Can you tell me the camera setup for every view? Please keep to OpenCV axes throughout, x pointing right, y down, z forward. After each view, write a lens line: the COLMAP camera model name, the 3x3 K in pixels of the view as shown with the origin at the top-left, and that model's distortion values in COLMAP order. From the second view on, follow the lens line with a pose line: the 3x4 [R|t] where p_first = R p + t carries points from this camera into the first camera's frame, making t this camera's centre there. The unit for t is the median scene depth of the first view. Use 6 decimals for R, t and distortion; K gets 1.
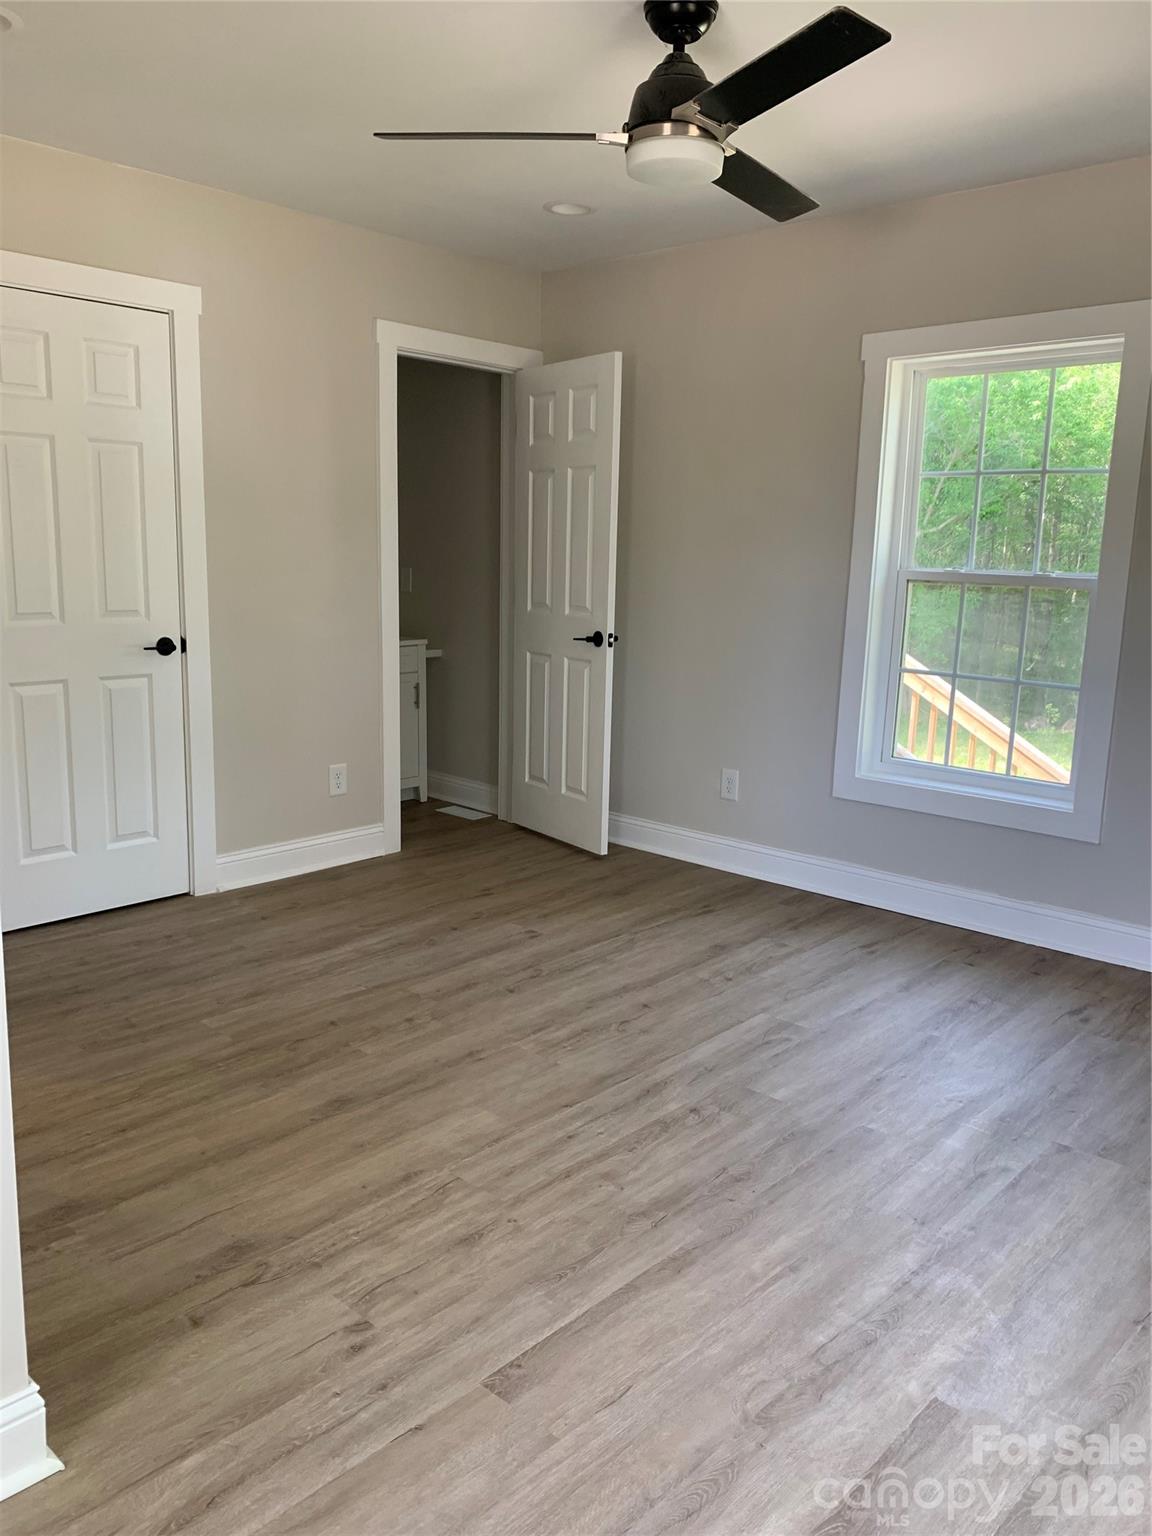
lens RADIAL K [[1196.0, 0, 576.0], [0, 1196.0, 768.0], [0, 0, 1]] dist [0.000675, 0.004916]
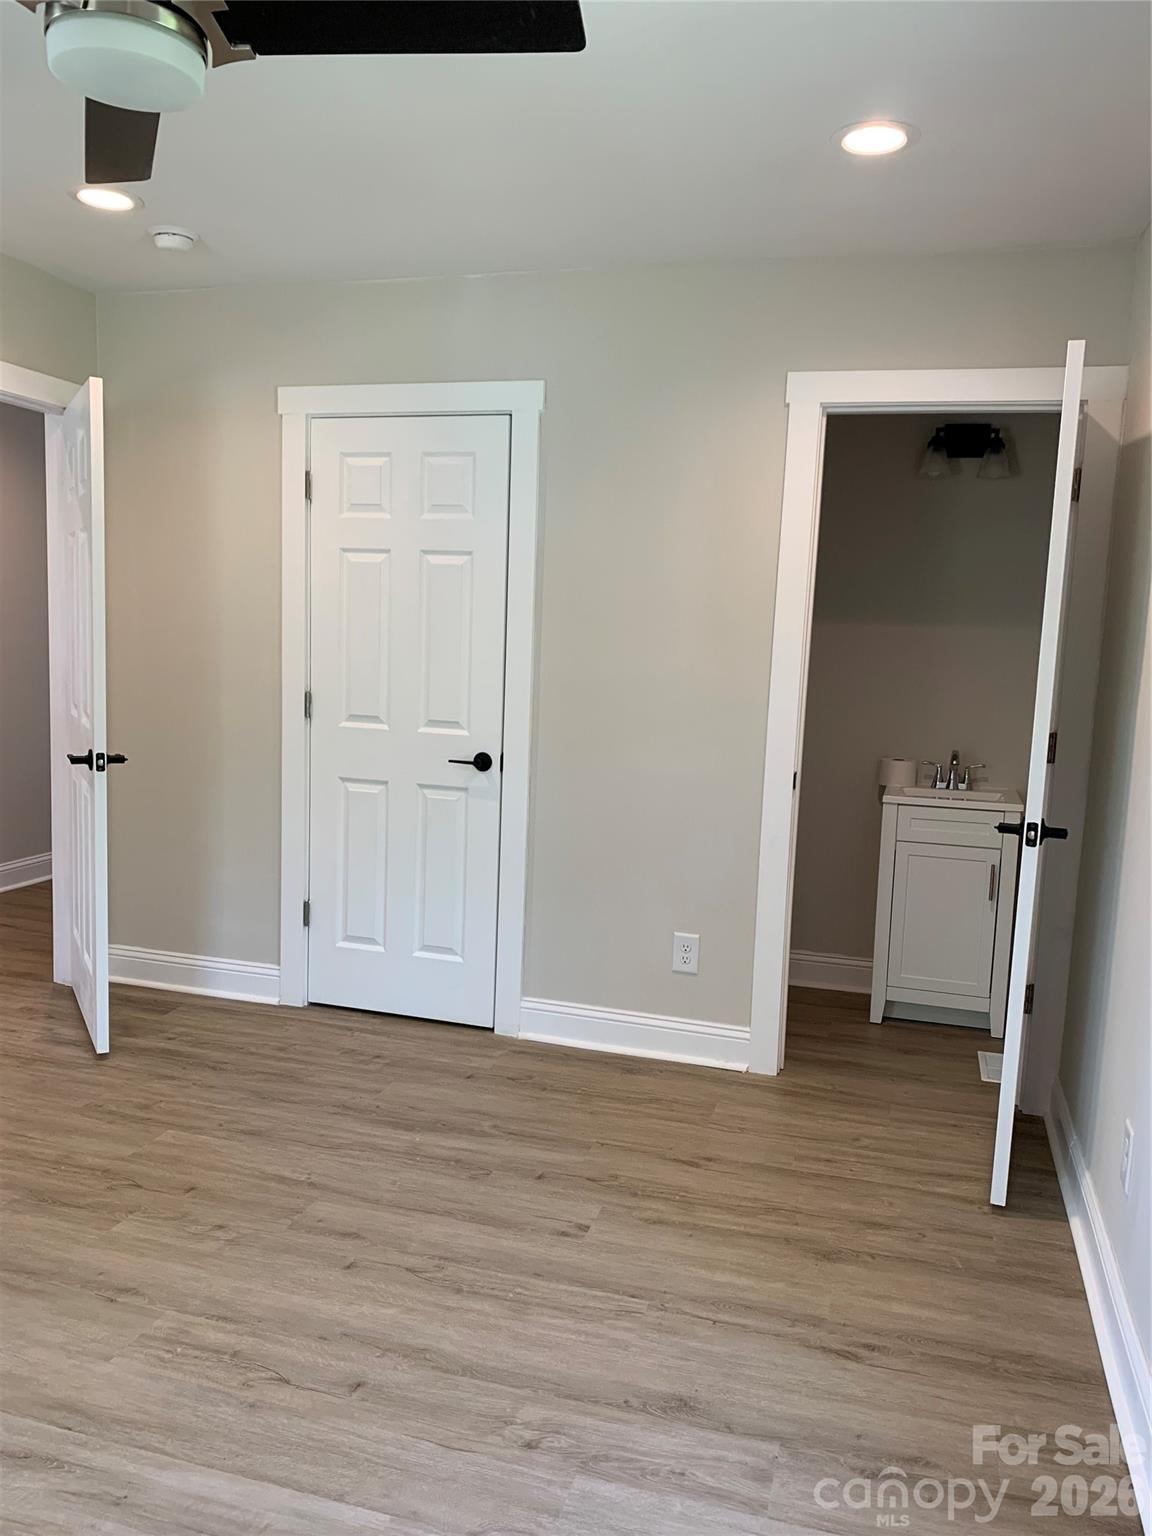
lens RADIAL K [[1196.0, 0, 576.0], [0, 1196.0, 768.0], [0, 0, 1]] dist [0.000675, 0.004916]
pose [[0.430853, 0.103856, -0.896426, 0.662441], [-0.197794, 0.980069, 0.018480, -0.158690], [0.880479, 0.169346, 0.442807, 0.799744]]
